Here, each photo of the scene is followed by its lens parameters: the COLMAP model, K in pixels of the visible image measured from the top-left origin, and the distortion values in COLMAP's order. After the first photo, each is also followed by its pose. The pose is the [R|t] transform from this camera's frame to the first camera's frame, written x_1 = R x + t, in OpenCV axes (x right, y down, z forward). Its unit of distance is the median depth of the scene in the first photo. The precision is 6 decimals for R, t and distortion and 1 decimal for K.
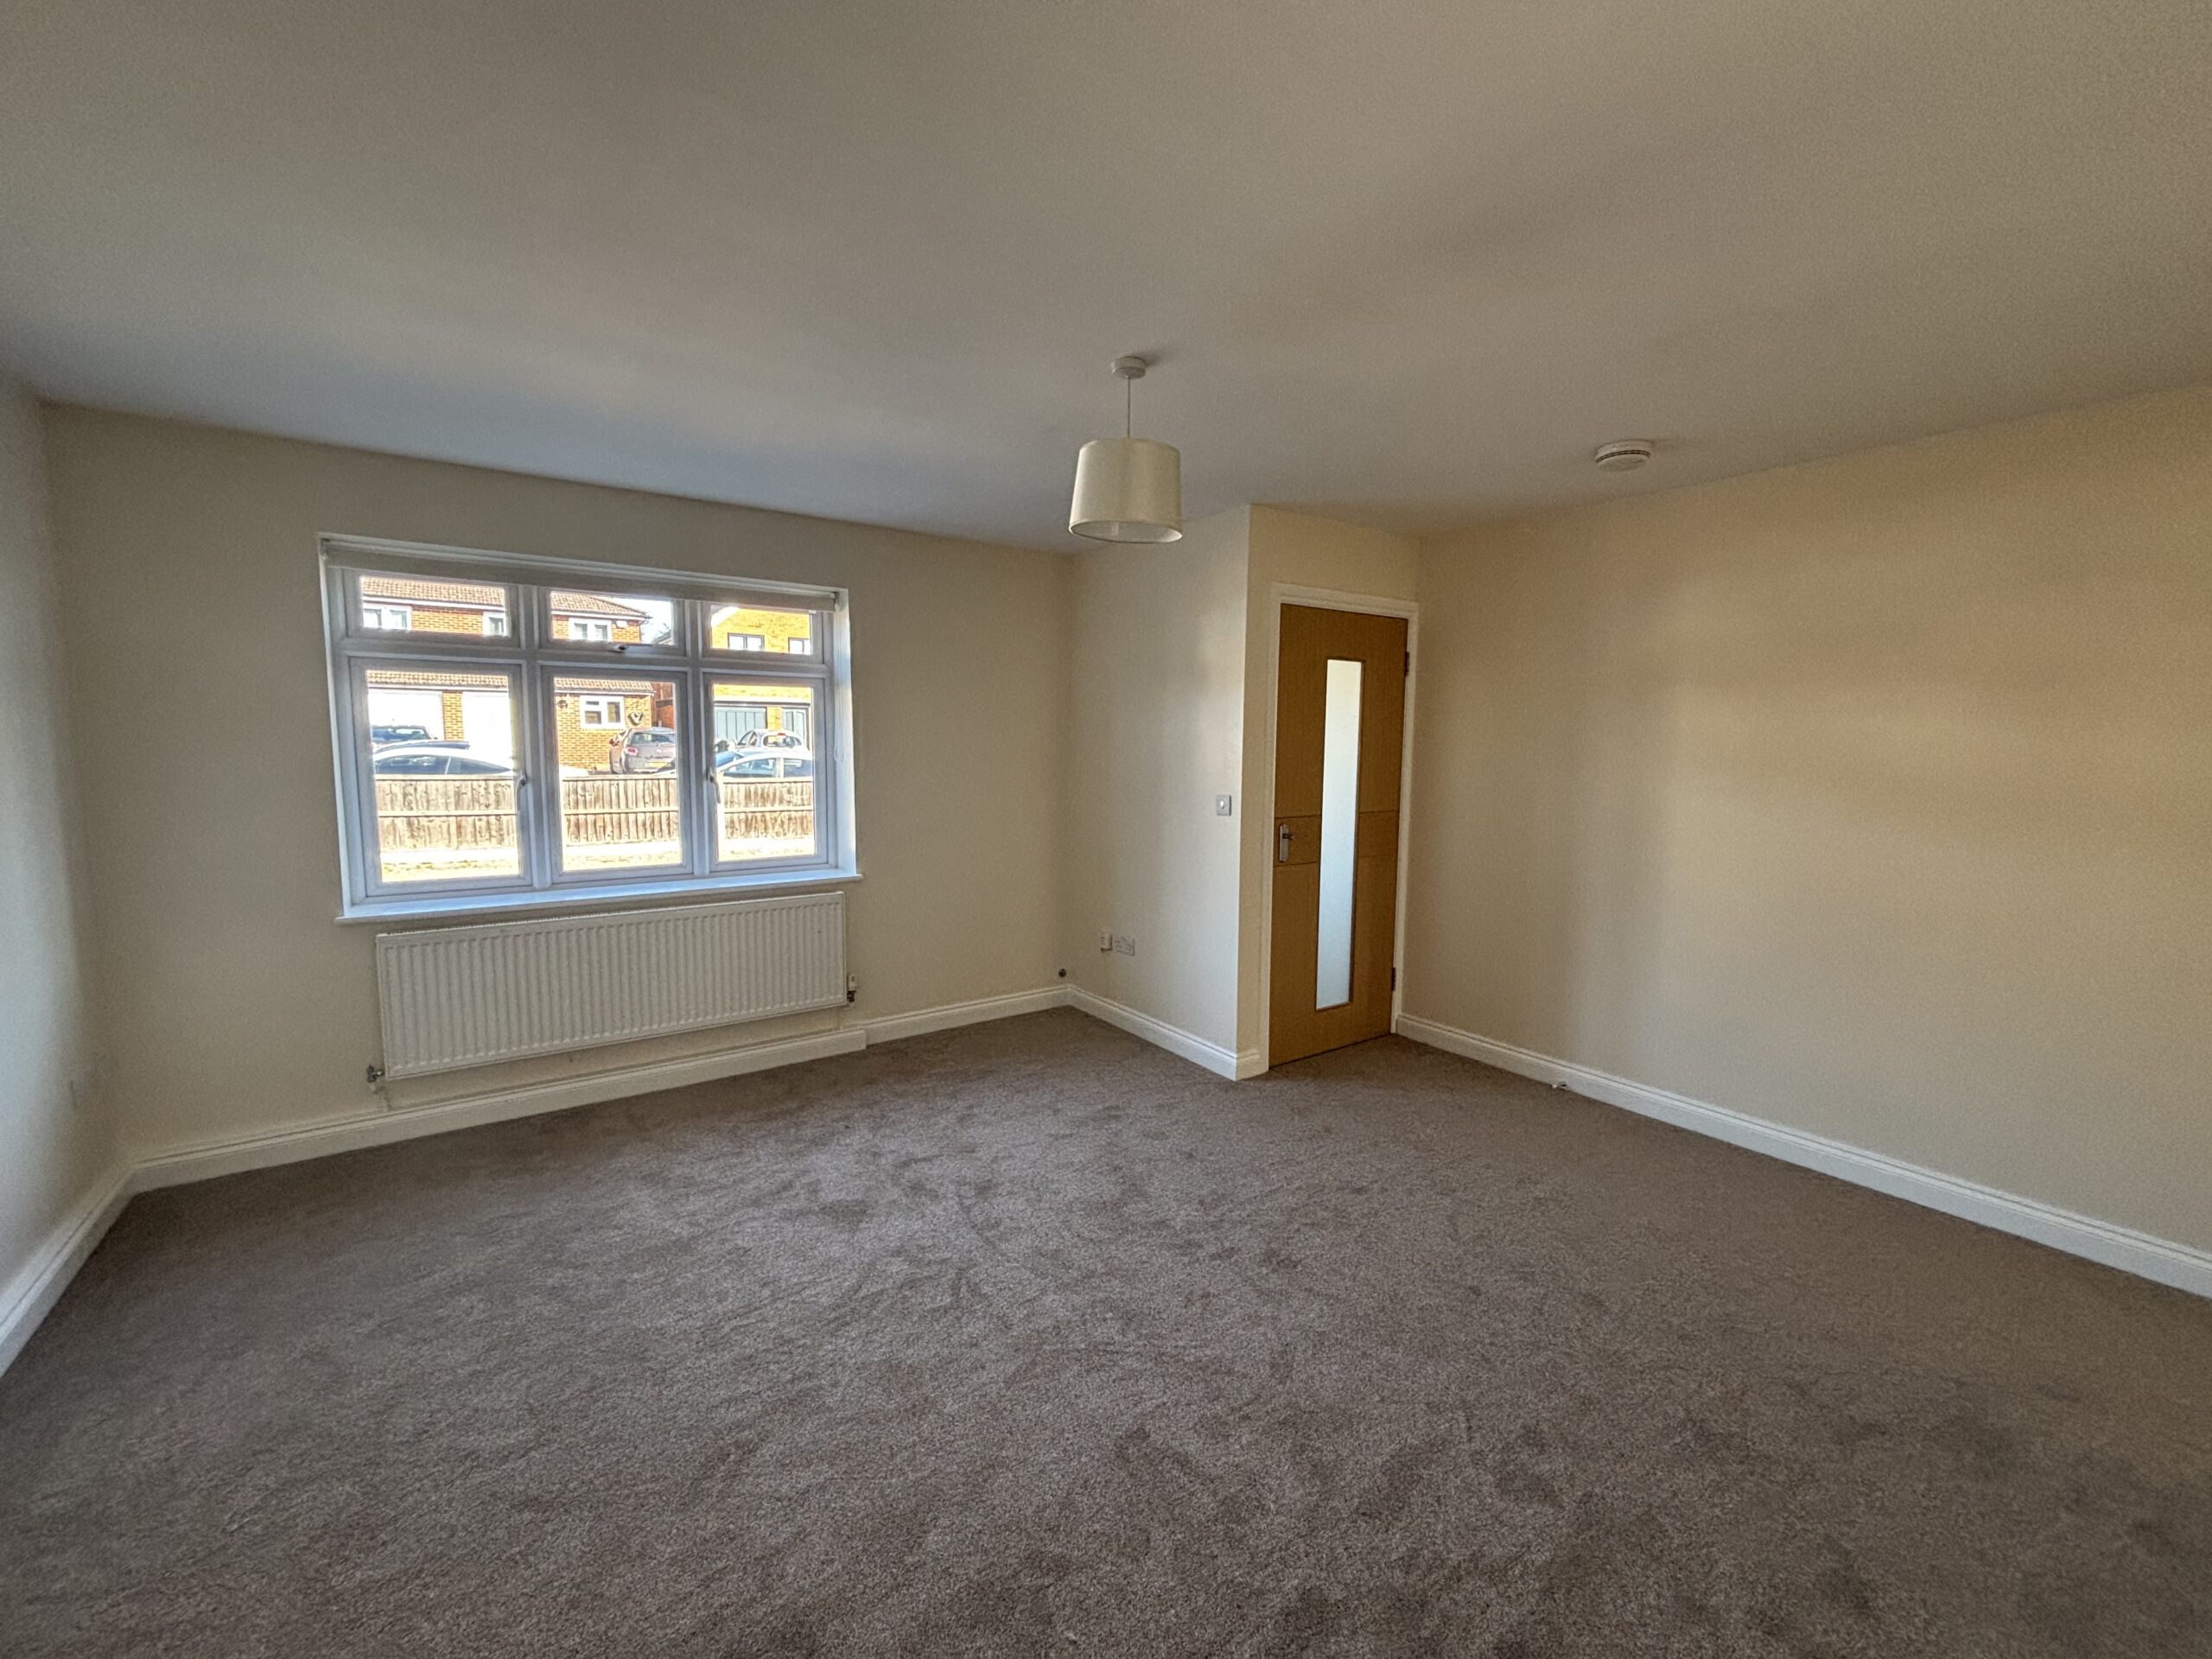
lens RADIAL K [[901.9, 0, 1093.9], [0, 901.9, 837.2], [0, 0, 1]] dist [-0.000186, -0.000589]
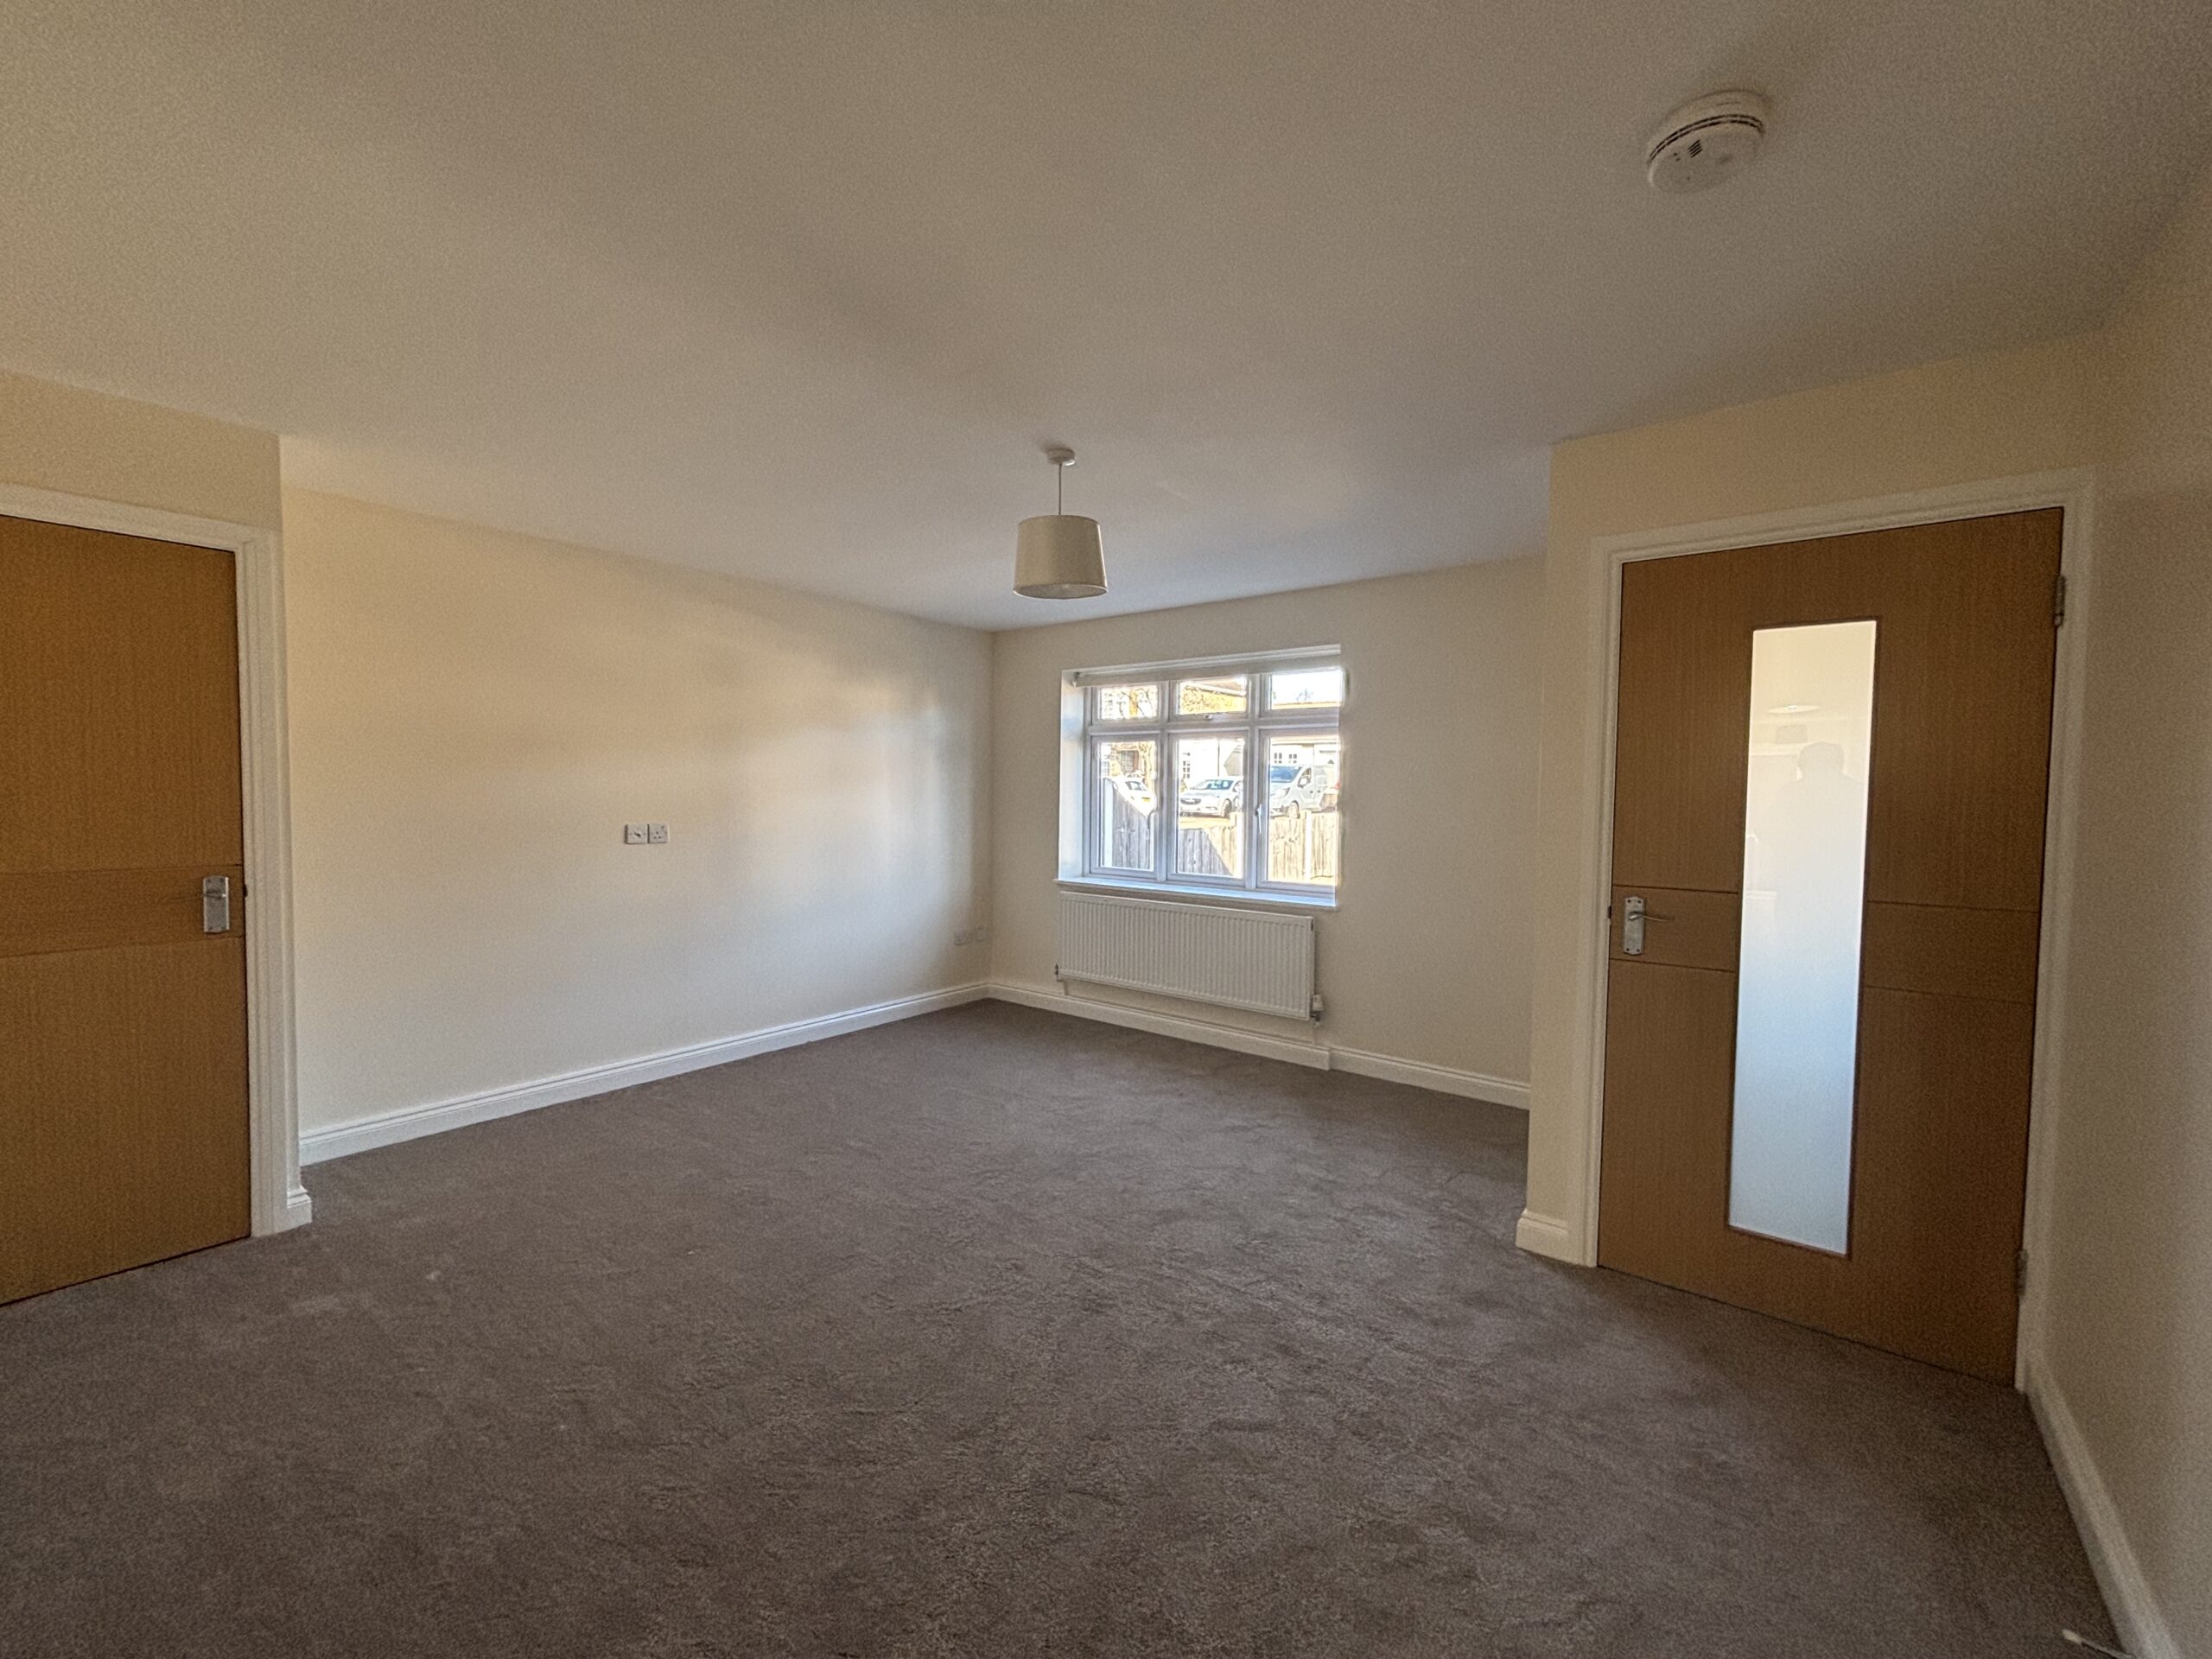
lens RADIAL K [[901.9, 0, 1103.8], [0, 901.9, 831.2], [0, 0, 1]] dist [-0.000186, -0.000589]
pose [[0.278748, 0.036301, -0.959678, 0.771083], [-0.116440, 0.993191, 0.003747, -0.019958], [0.953279, 0.110701, 0.281077, 0.478933]]
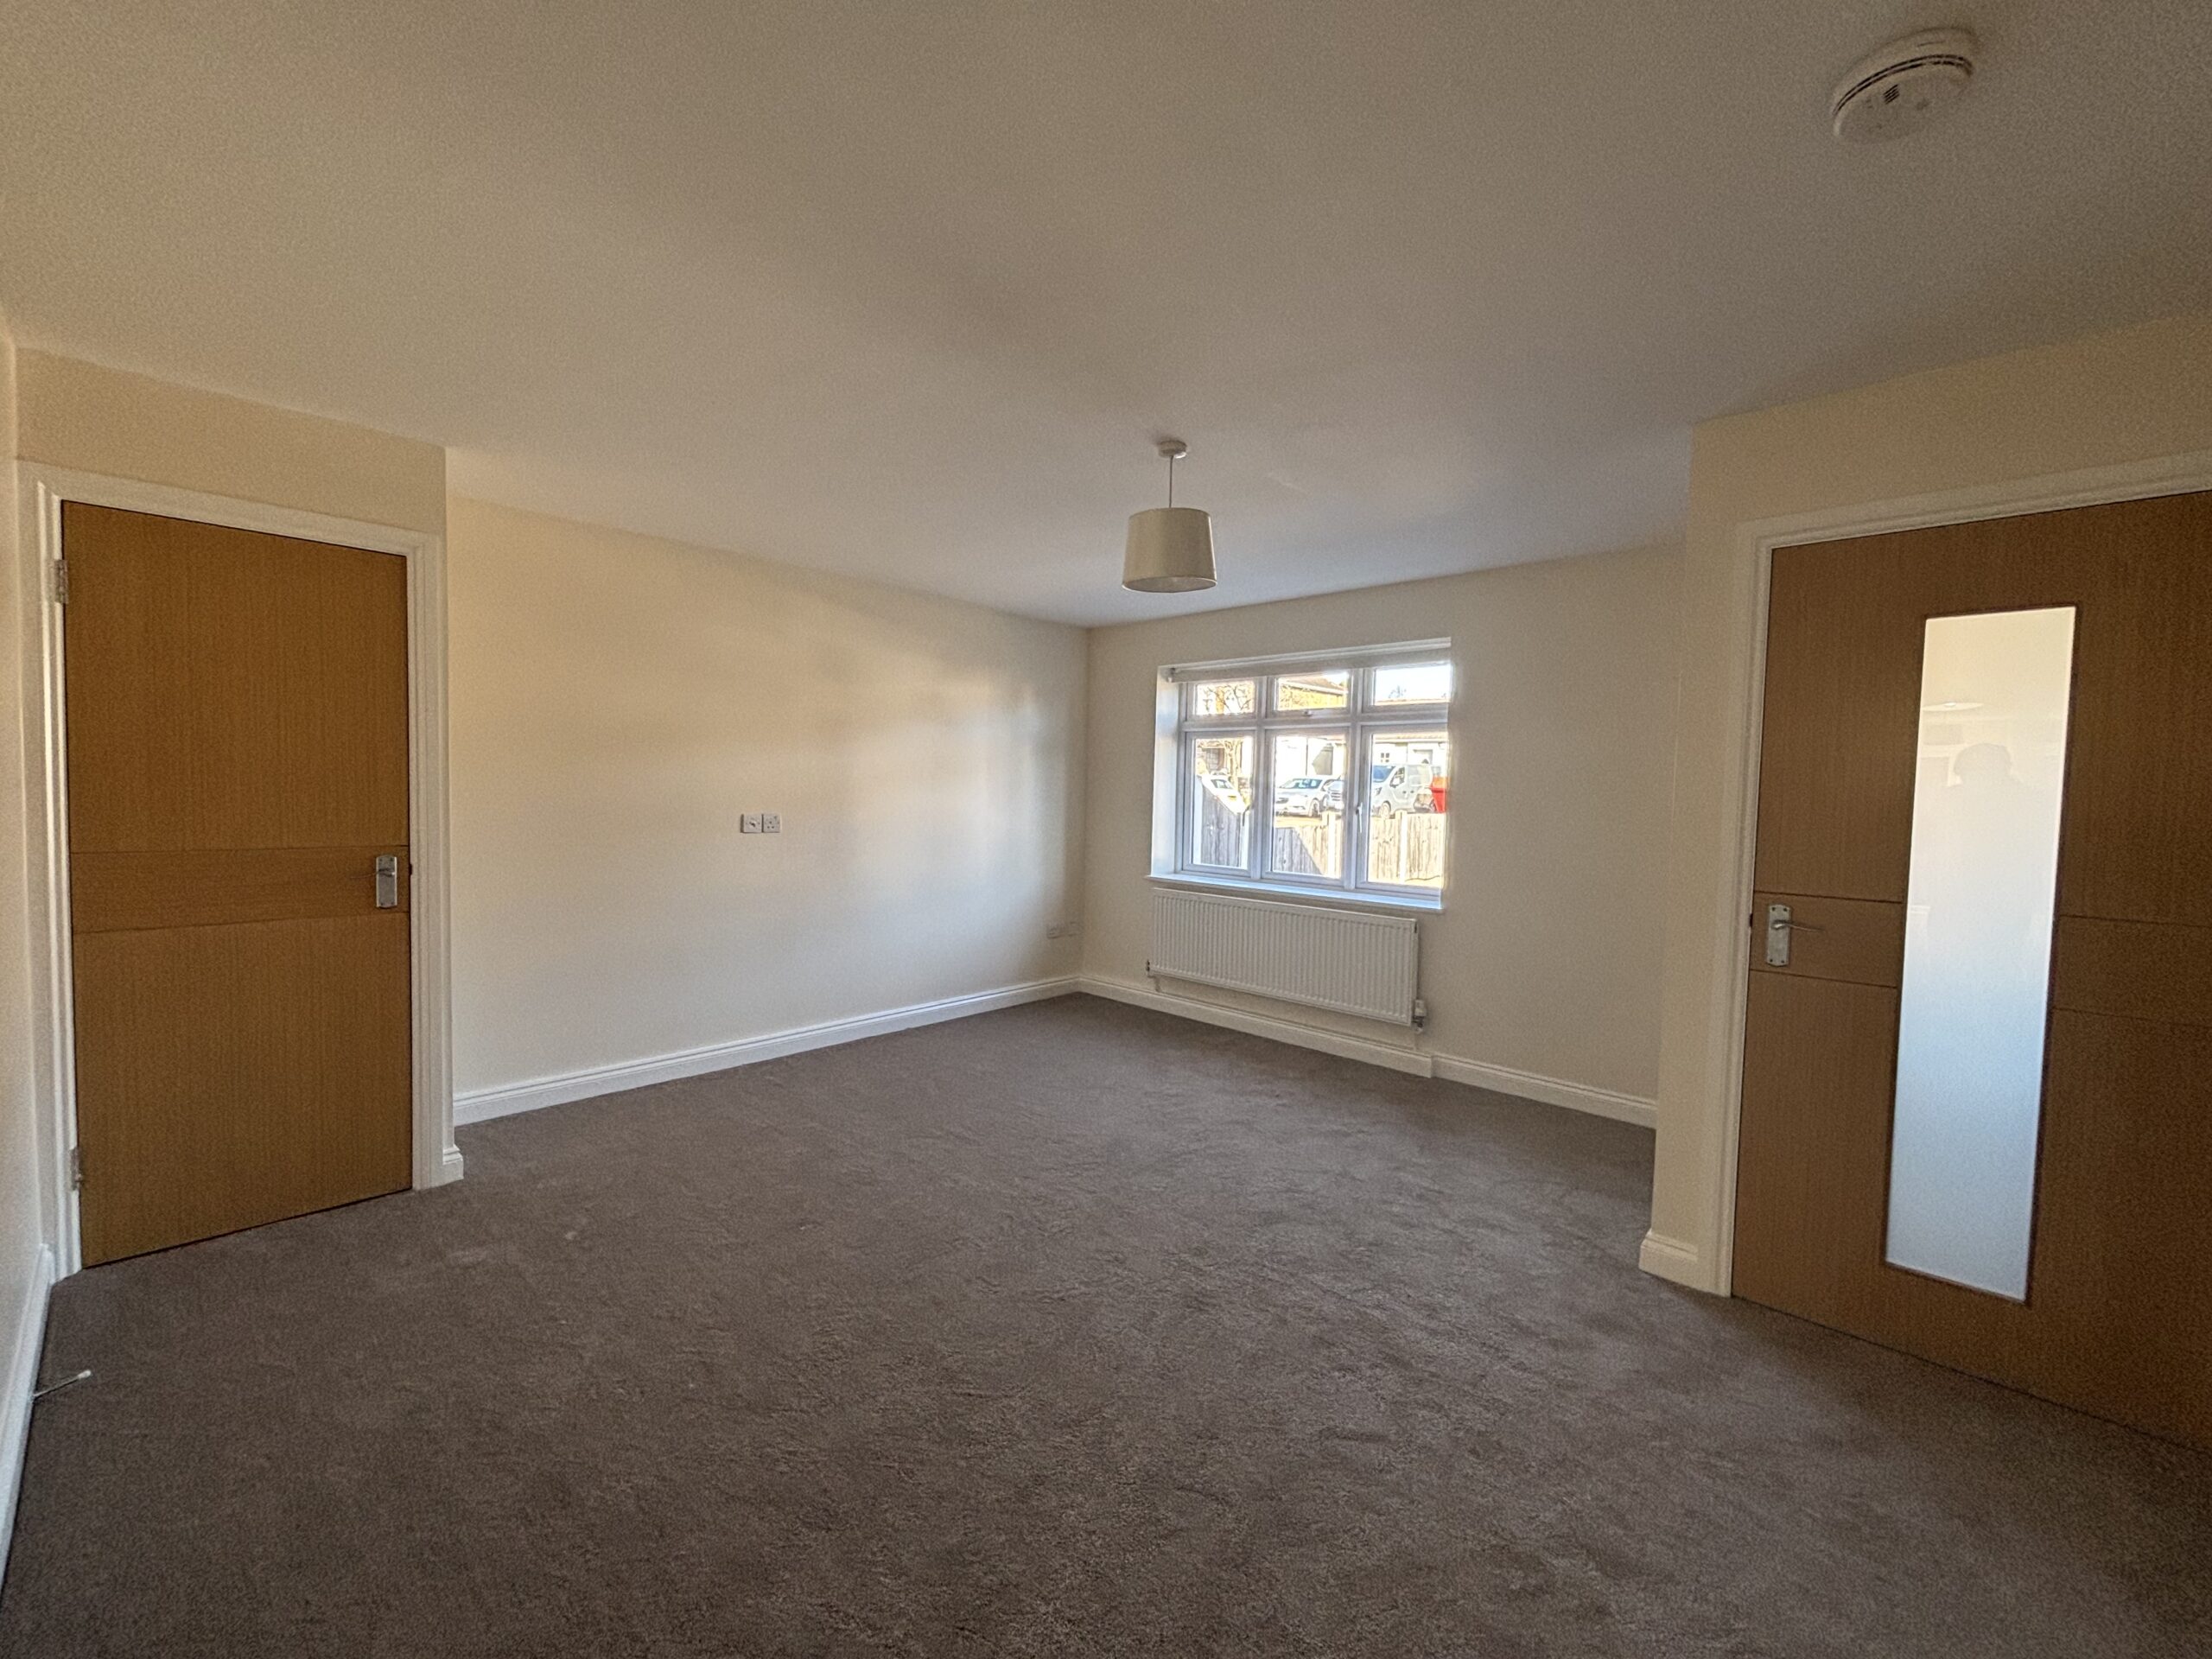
lens RADIAL K [[901.9, 0, 1100.0], [0, 901.9, 830.0], [0, 0, 1]] dist [-0.000186, -0.000589]
pose [[0.186224, 0.040586, -0.981669, 0.764629], [-0.130663, 0.991294, 0.016197, -0.014297], [0.973780, 0.125252, 0.189906, 0.460517]]
